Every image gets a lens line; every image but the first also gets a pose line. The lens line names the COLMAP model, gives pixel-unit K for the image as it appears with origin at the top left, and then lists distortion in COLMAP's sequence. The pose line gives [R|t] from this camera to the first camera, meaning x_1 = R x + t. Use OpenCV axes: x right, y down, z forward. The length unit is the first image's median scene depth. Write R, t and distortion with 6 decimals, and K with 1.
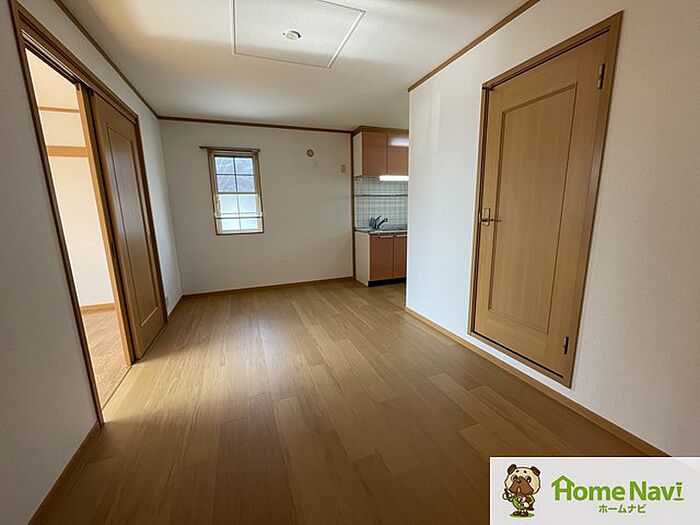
lens RADIAL K [[283.4, 0, 348.9], [0, 283.4, 263.7], [0, 0, 1]] dist [-0.001417, -0.000031]
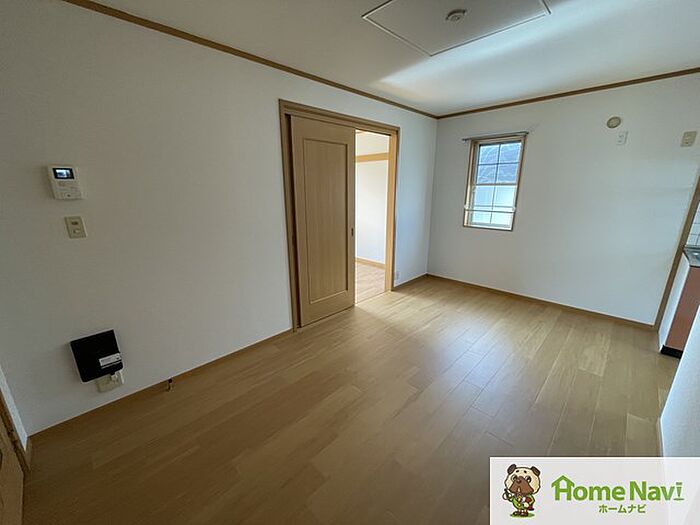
lens RADIAL K [[283.4, 0, 348.9], [0, 283.4, 263.7], [0, 0, 1]] dist [-0.001417, -0.000031]
pose [[0.404521, 0.252786, -0.878898, 0.283226], [-0.181500, 0.964114, 0.193758, -0.092390], [0.896337, 0.081141, 0.435885, 0.196046]]
